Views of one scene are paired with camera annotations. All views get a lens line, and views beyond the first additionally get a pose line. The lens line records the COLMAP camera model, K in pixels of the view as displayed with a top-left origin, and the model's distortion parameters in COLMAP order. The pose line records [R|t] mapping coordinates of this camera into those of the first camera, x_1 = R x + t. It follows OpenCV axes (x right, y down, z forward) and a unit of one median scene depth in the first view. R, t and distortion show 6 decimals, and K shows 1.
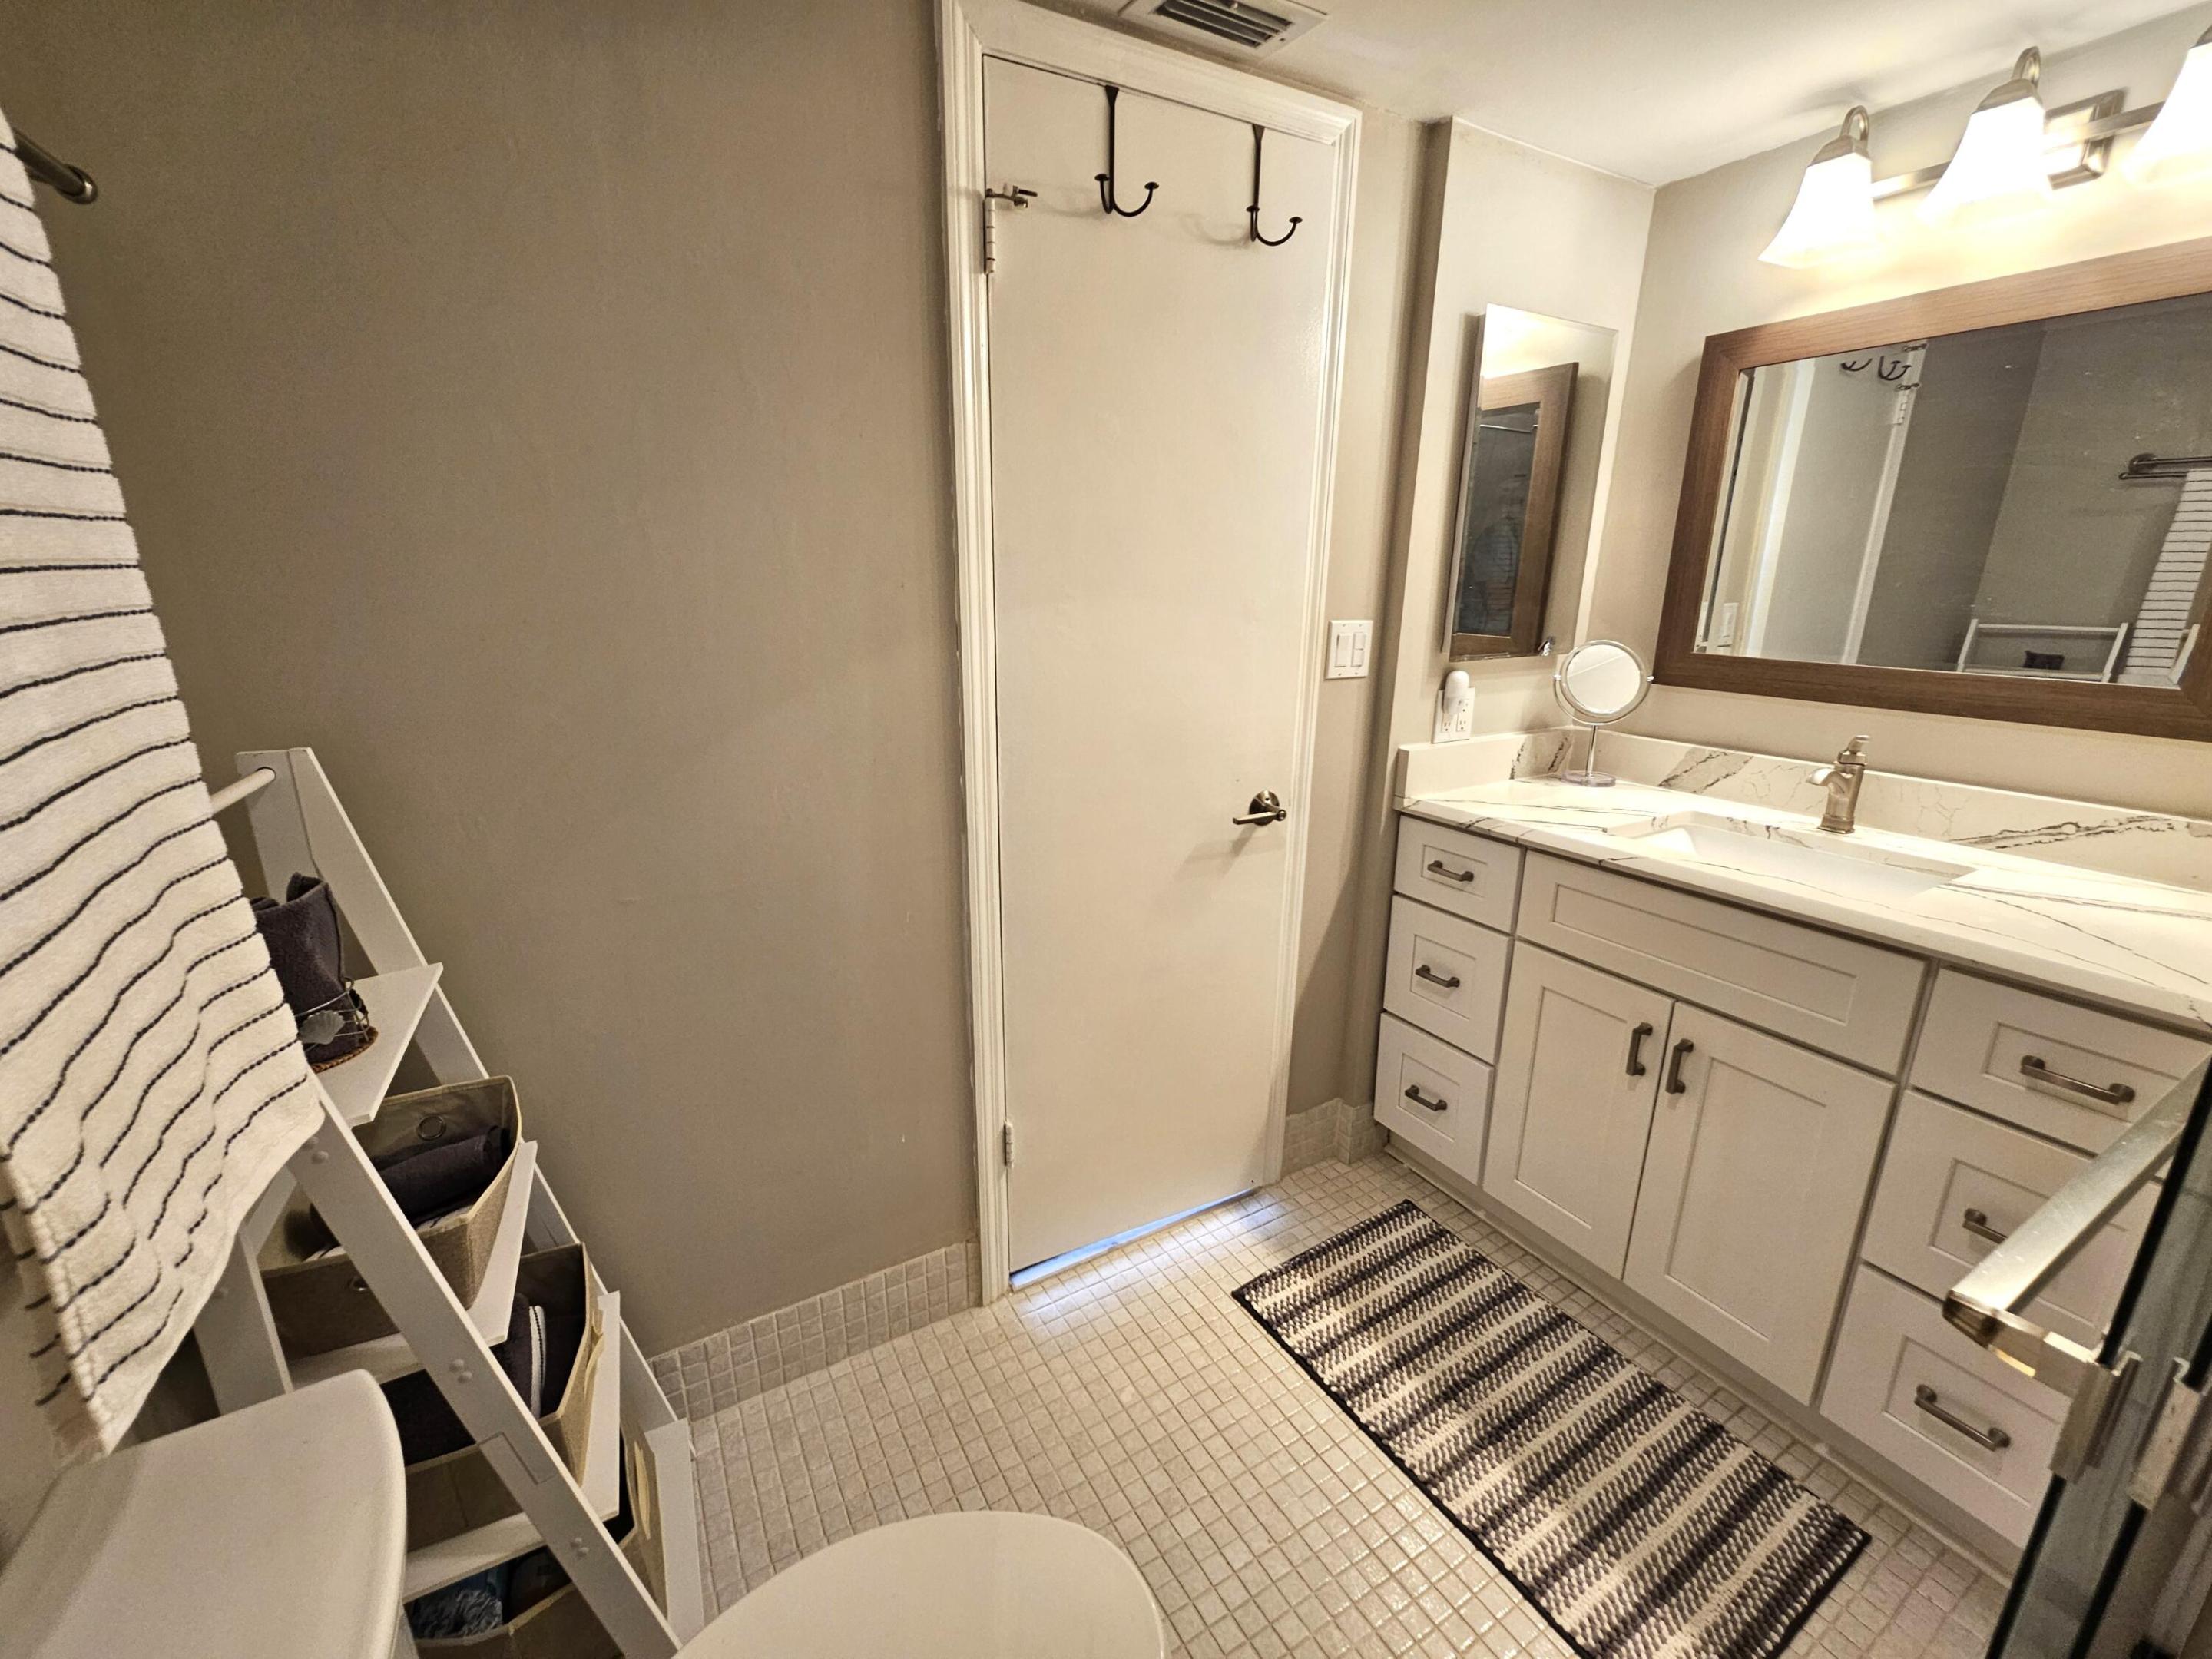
lens RADIAL K [[907.4, 0, 1101.1], [0, 907.4, 827.2], [0, 0, 1]] dist [-0.005394, 0.000766]
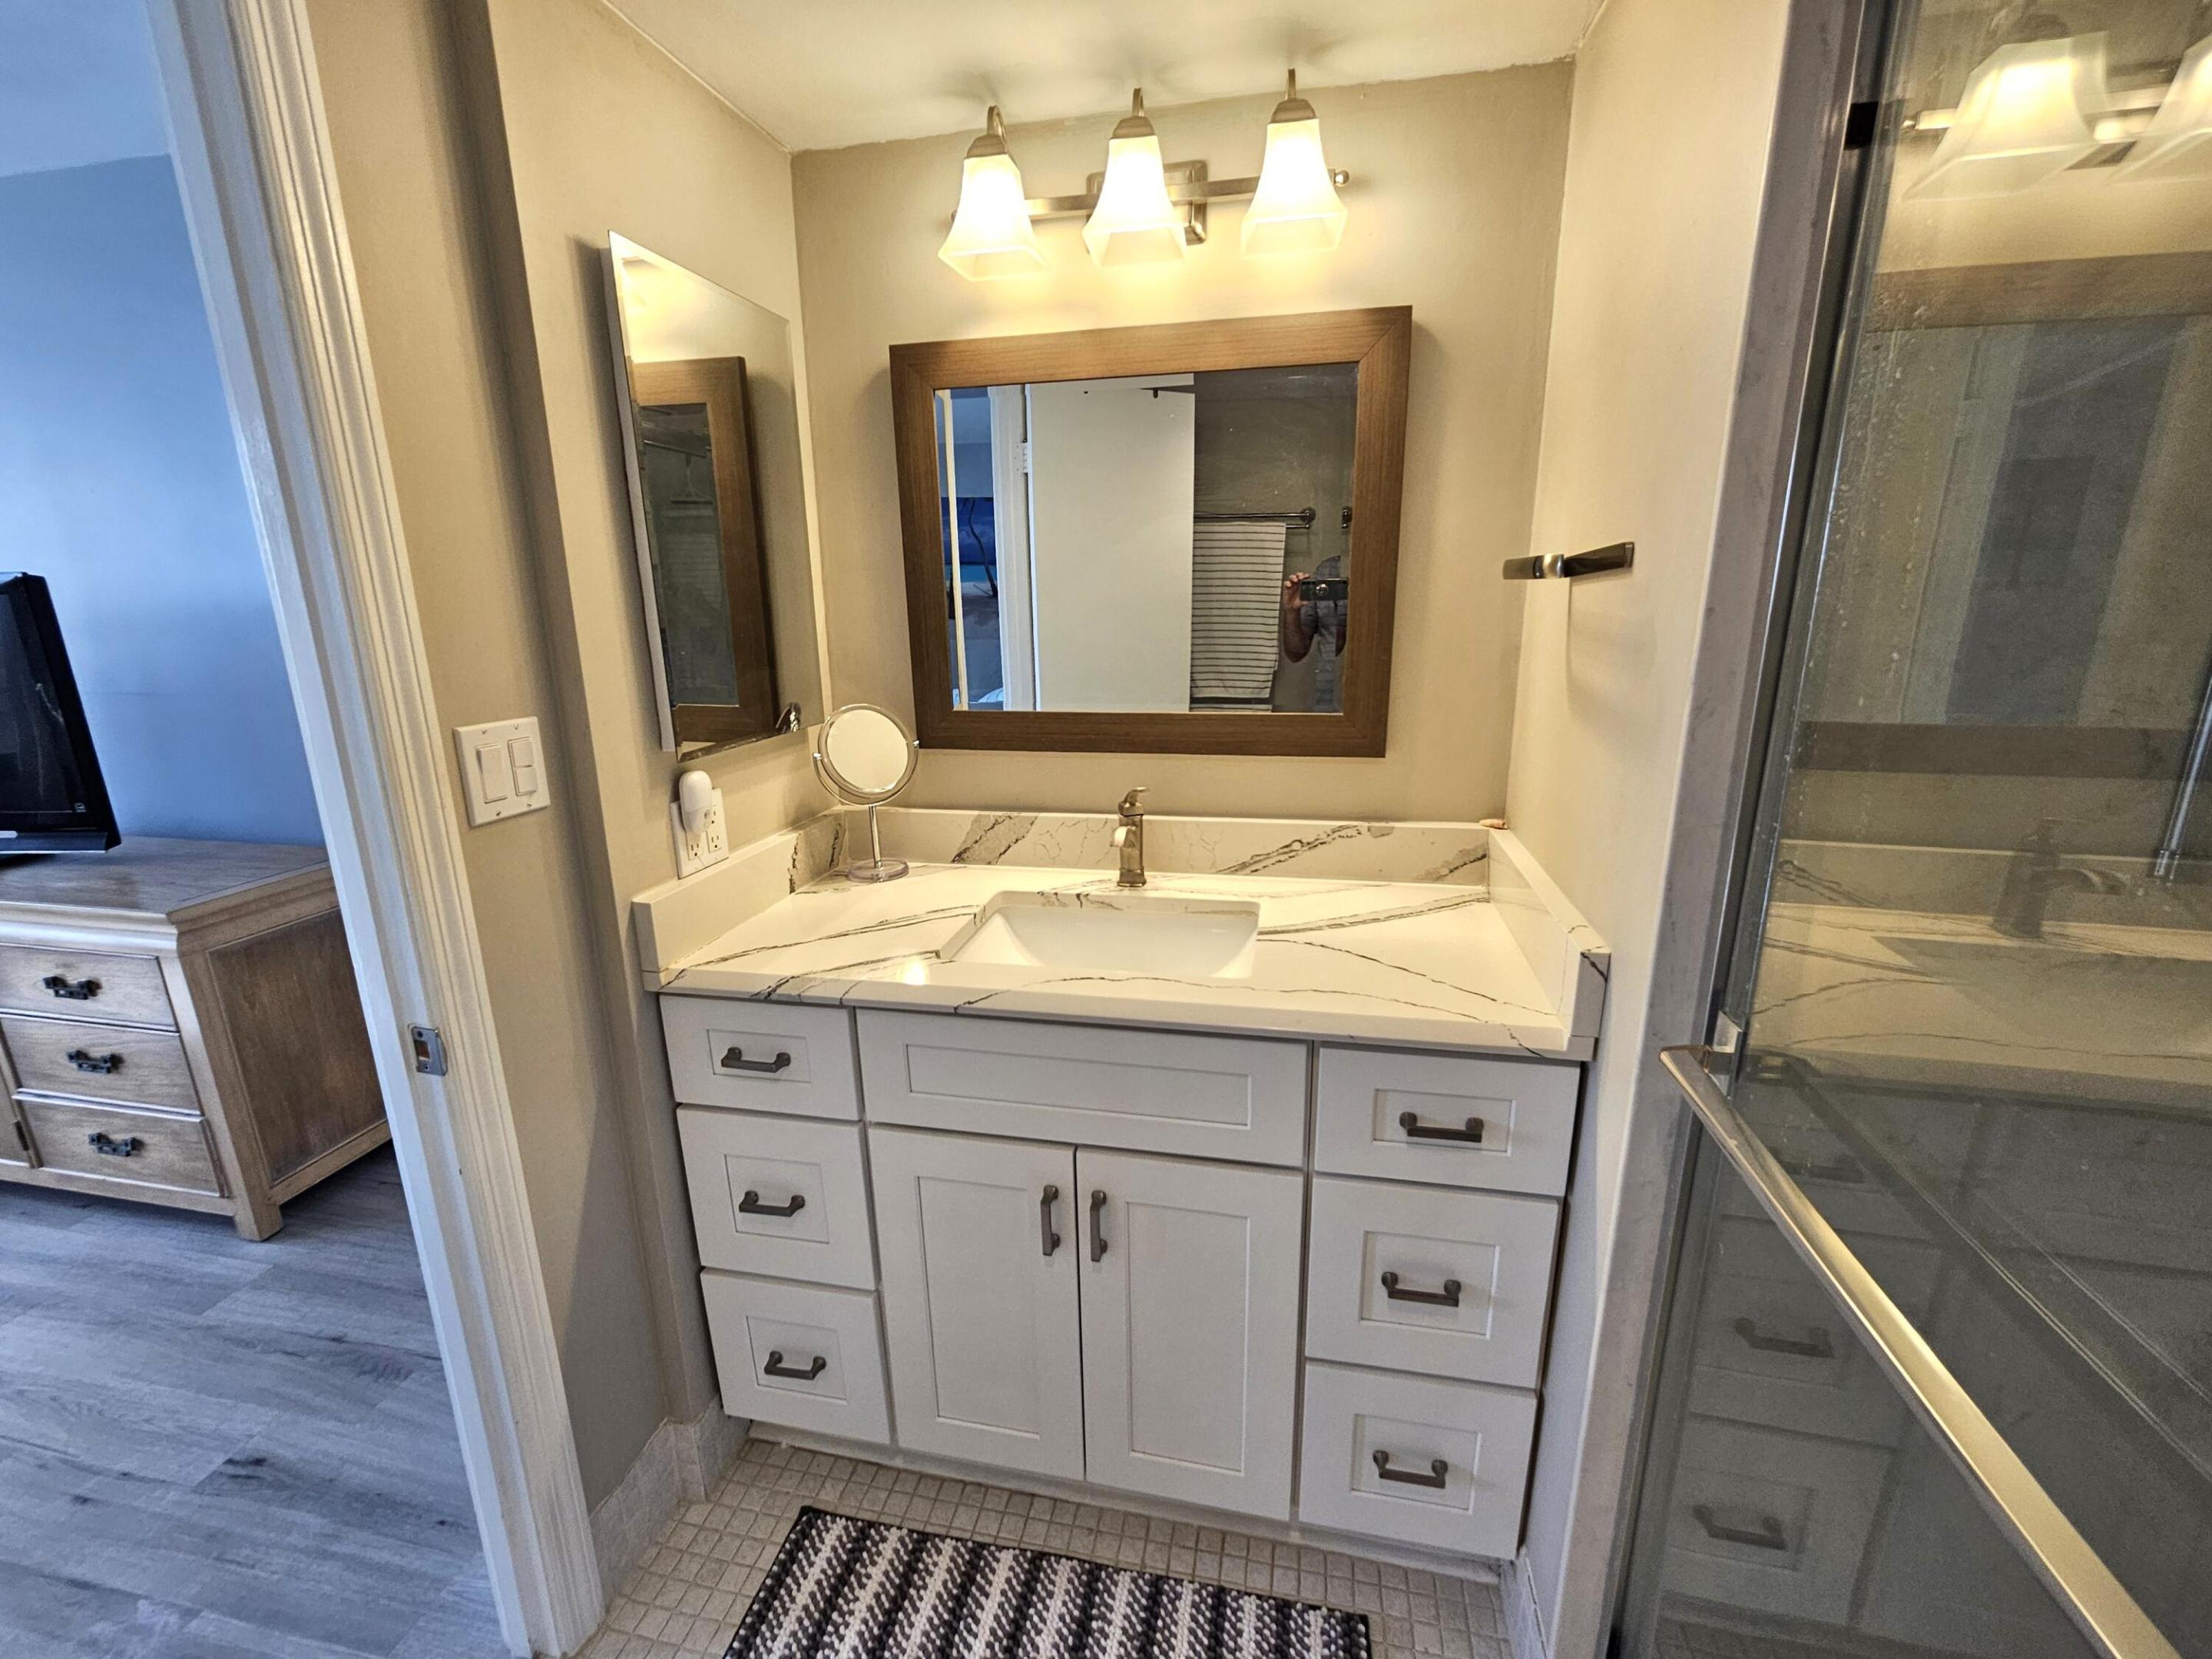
lens RADIAL K [[907.4, 0, 1101.1], [0, 907.4, 827.2], [0, 0, 1]] dist [-0.005394, 0.000766]
pose [[0.667255, -0.197899, 0.718057, 0.098697], [0.219421, 0.973502, 0.064404, -0.109368], [-0.711776, 0.114583, 0.692998, 0.309411]]
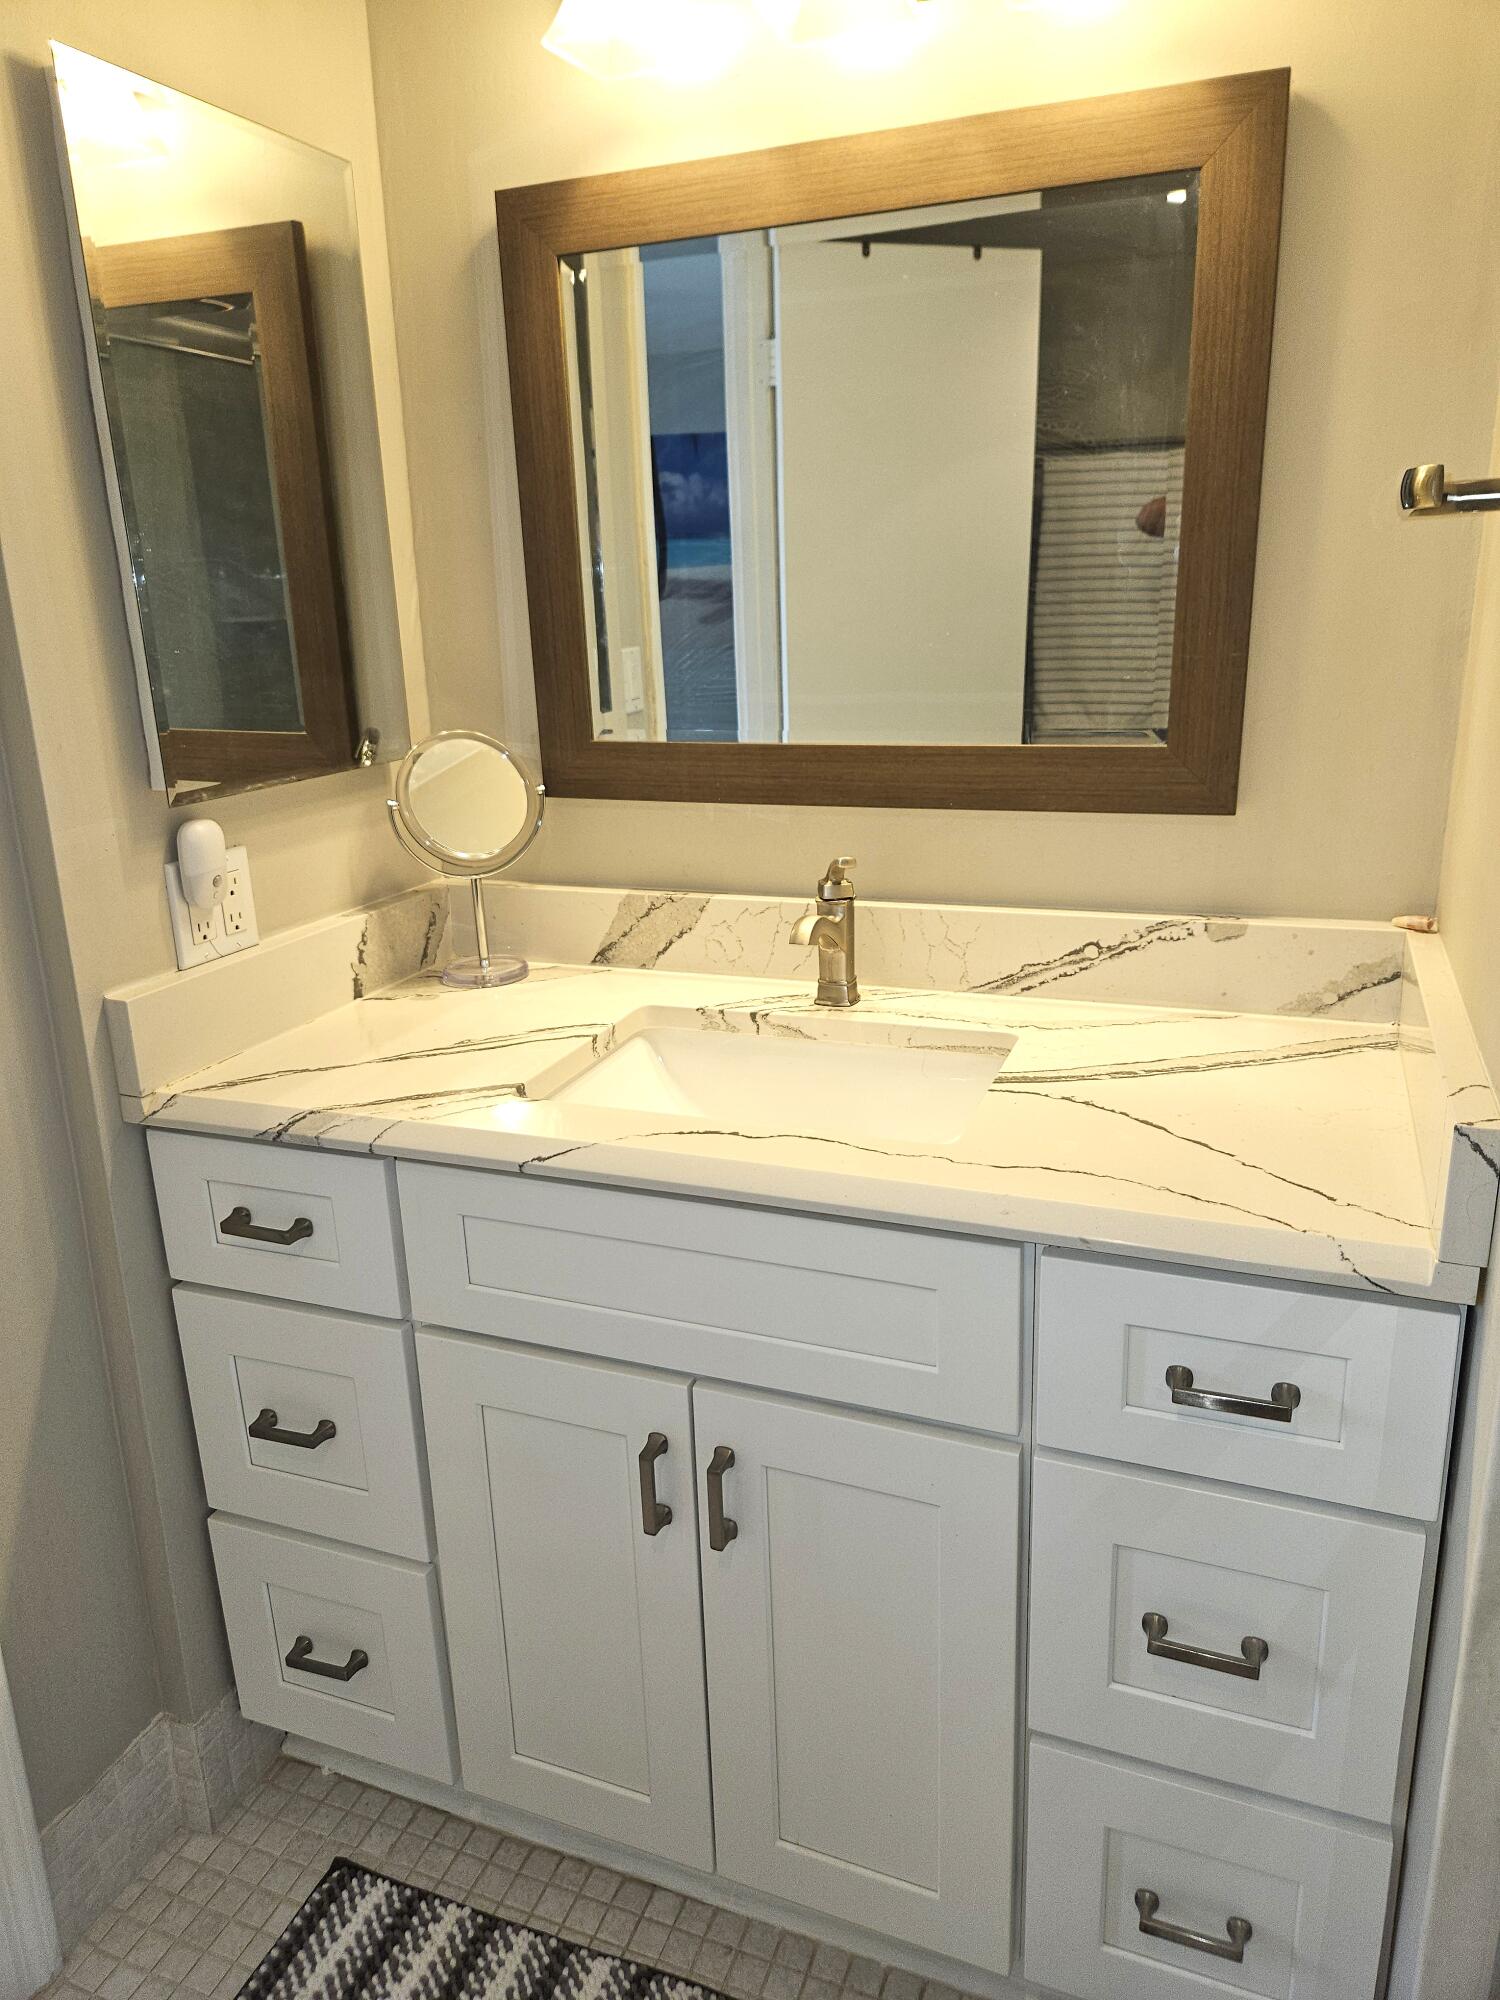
lens RADIAL K [[1339.6, 0, 745.9], [0, 1339.6, 976.4], [0, 0, 1]] dist [0.060608, -0.046722]
pose [[0.780401, -0.199005, 0.592766, 0.177433], [0.201842, 0.977428, 0.062411, -0.076360], [-0.591806, 0.070939, 0.802953, 0.241054]]
